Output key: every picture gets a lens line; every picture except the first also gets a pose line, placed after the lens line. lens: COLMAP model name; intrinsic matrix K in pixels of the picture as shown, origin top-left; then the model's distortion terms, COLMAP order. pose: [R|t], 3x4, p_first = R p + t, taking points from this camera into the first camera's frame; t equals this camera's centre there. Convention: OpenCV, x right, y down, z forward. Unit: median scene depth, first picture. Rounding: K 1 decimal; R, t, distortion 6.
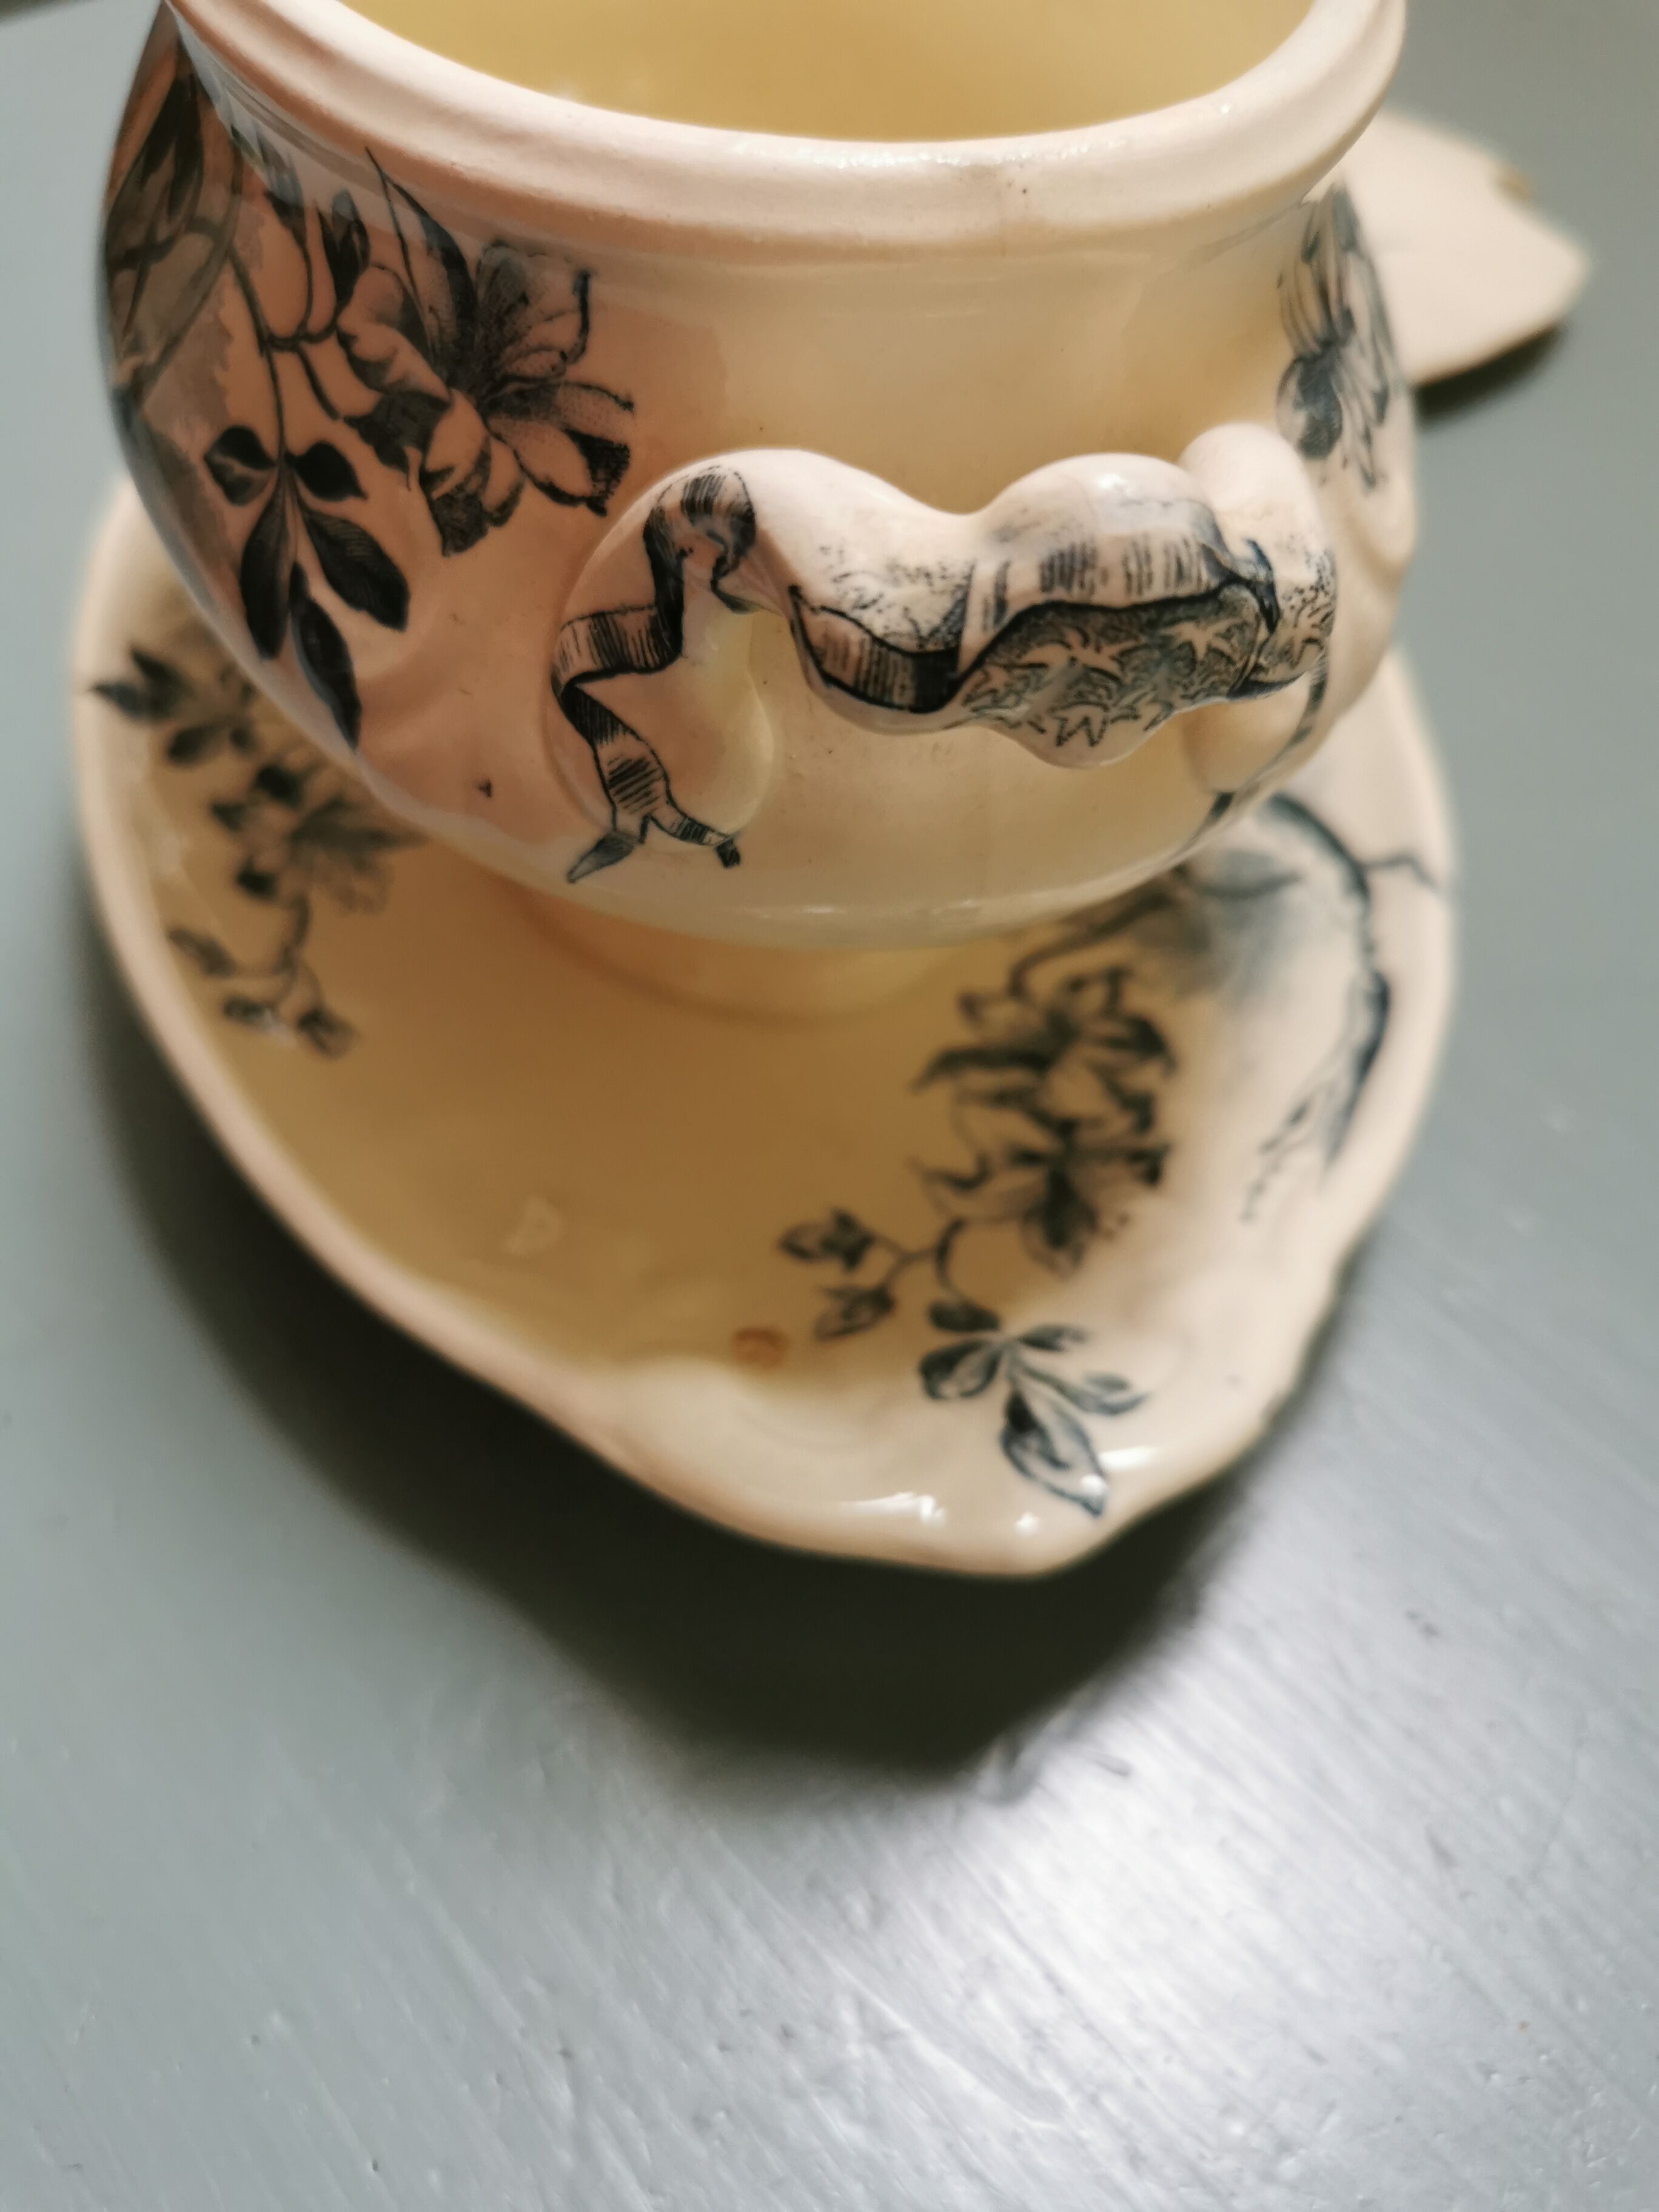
lens RADIAL K [[1831.2, 0, 829.5], [0, 1831.2, 1106.0], [0, 0, 1]] dist [-0.062935, -0.000317]
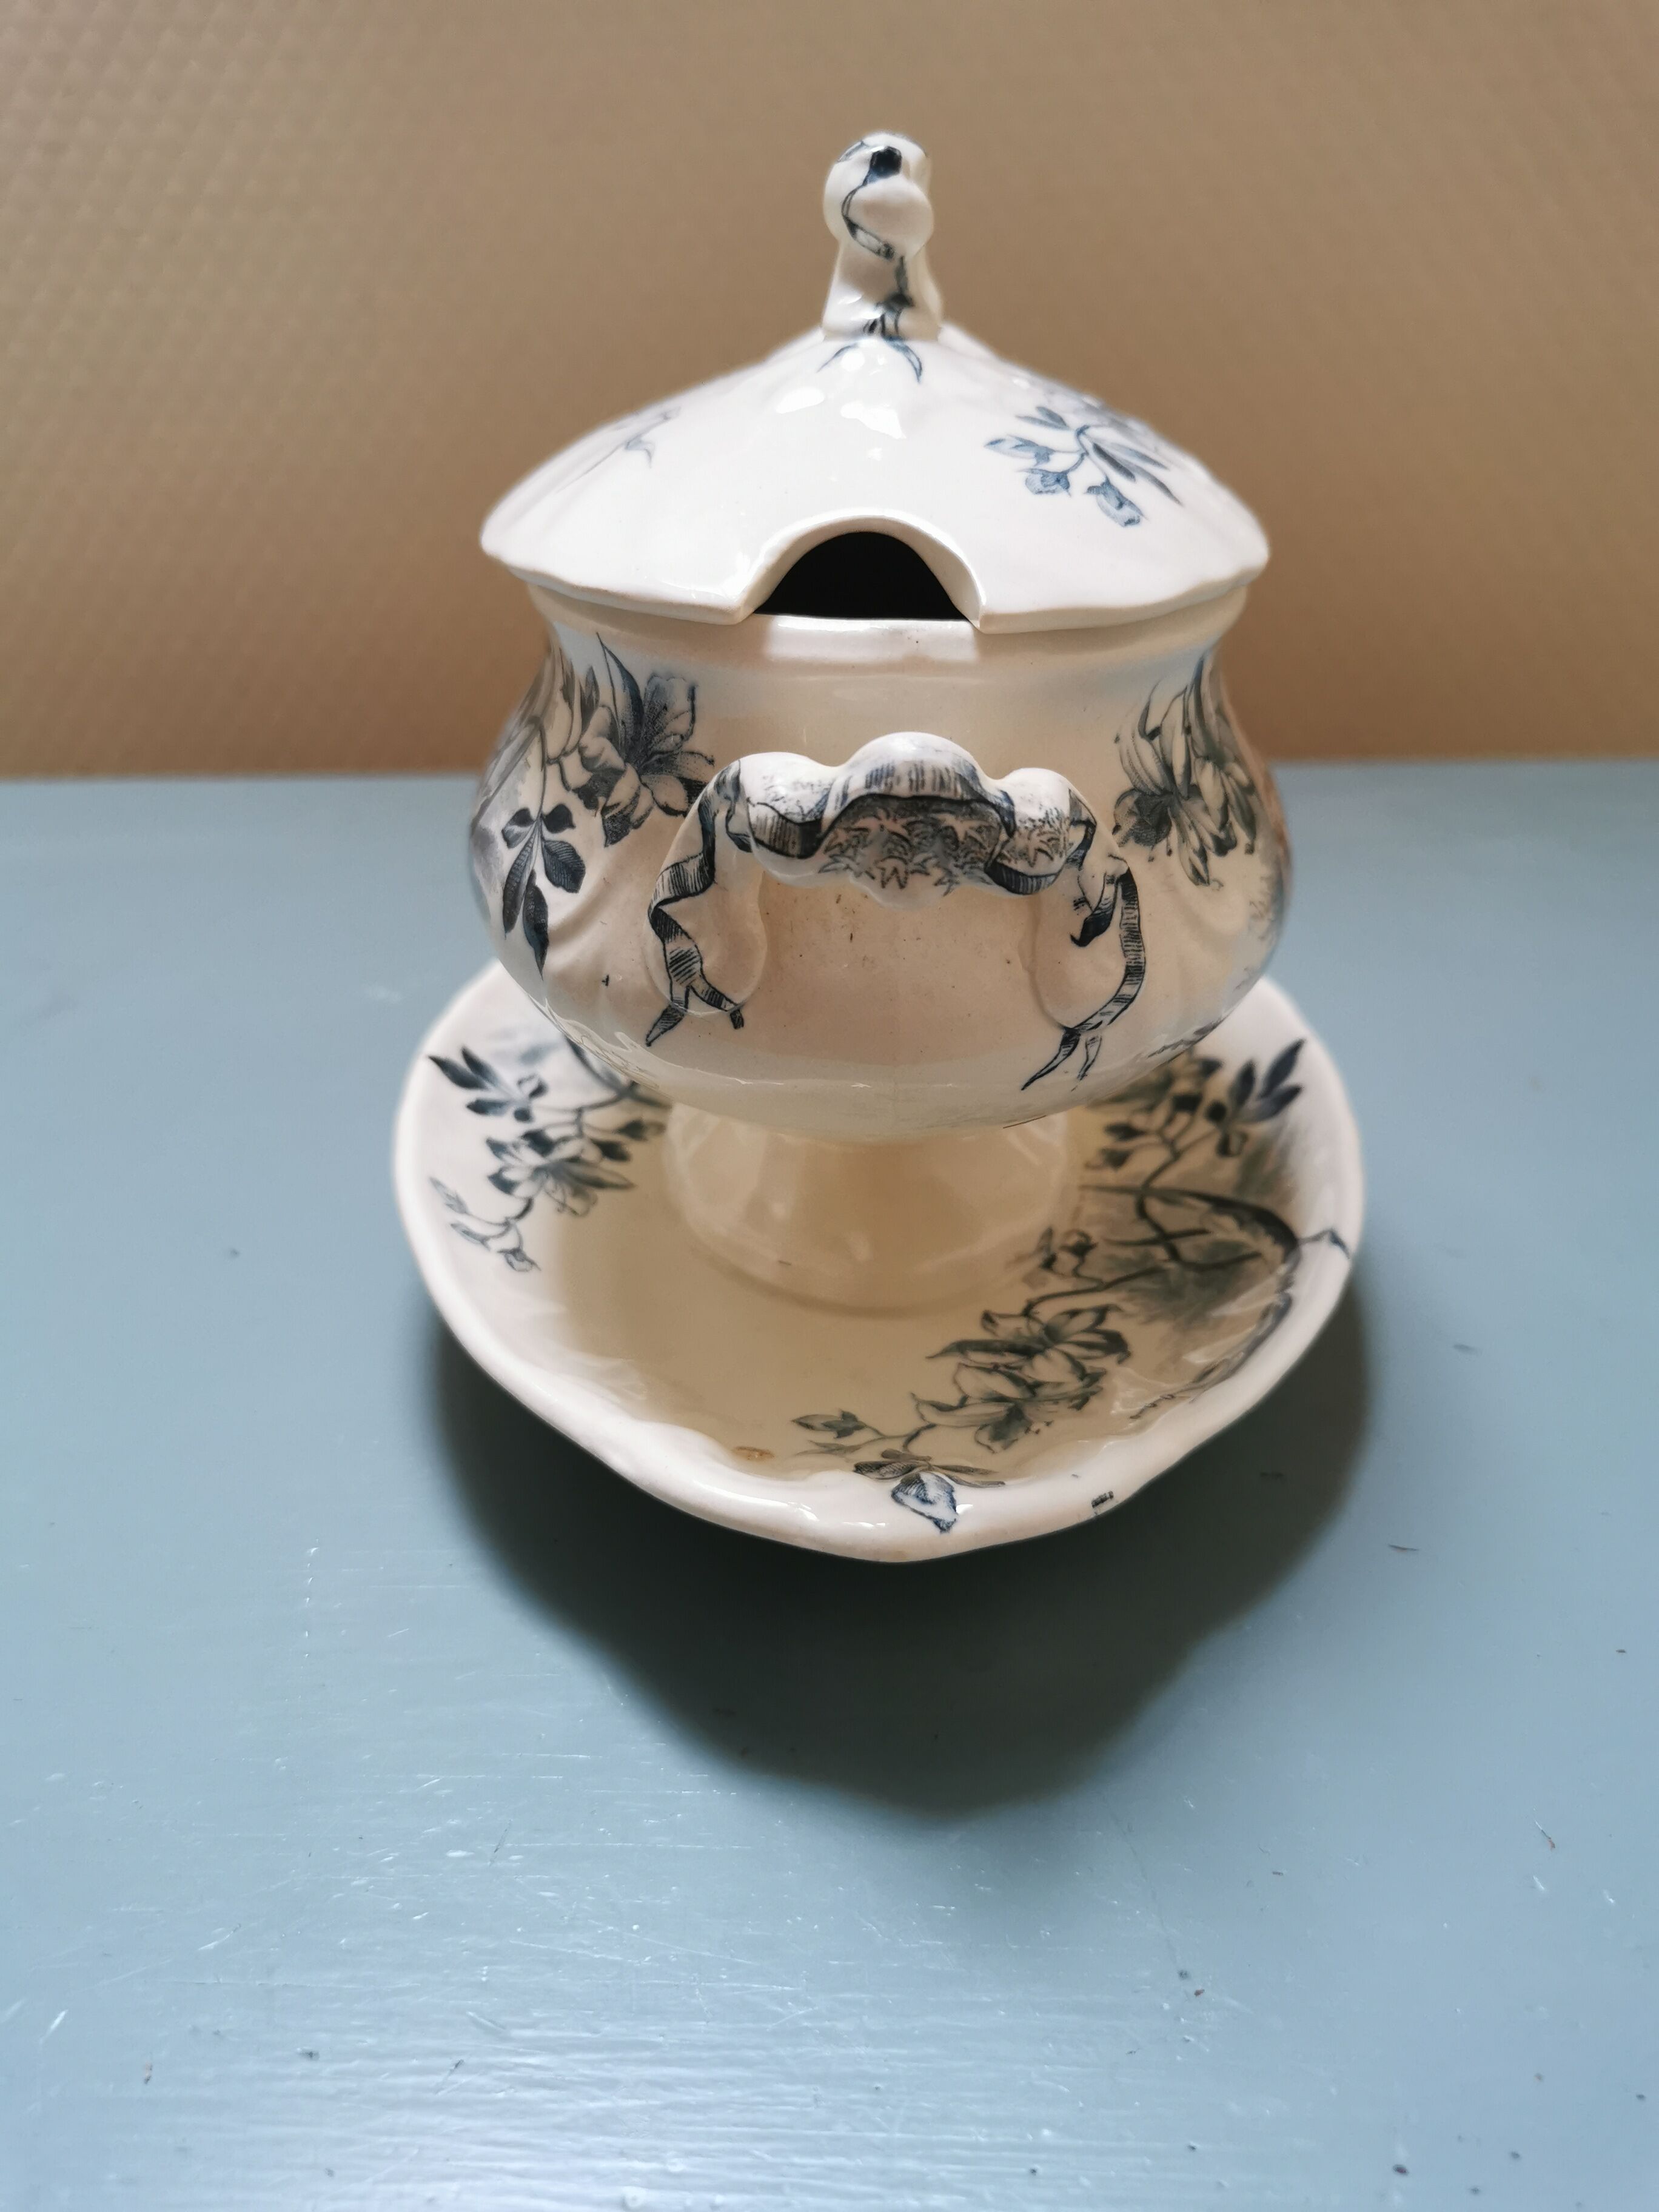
lens RADIAL K [[1746.4, 0, 829.5], [0, 1746.4, 1106.0], [0, 0, 1]] dist [-0.143595, -0.000227]
pose [[0.975169, 0.076512, -0.207826, 0.389657], [-0.156254, 0.902725, -0.400839, 0.596410], [0.156941, 0.423360, 0.892265, -0.369433]]
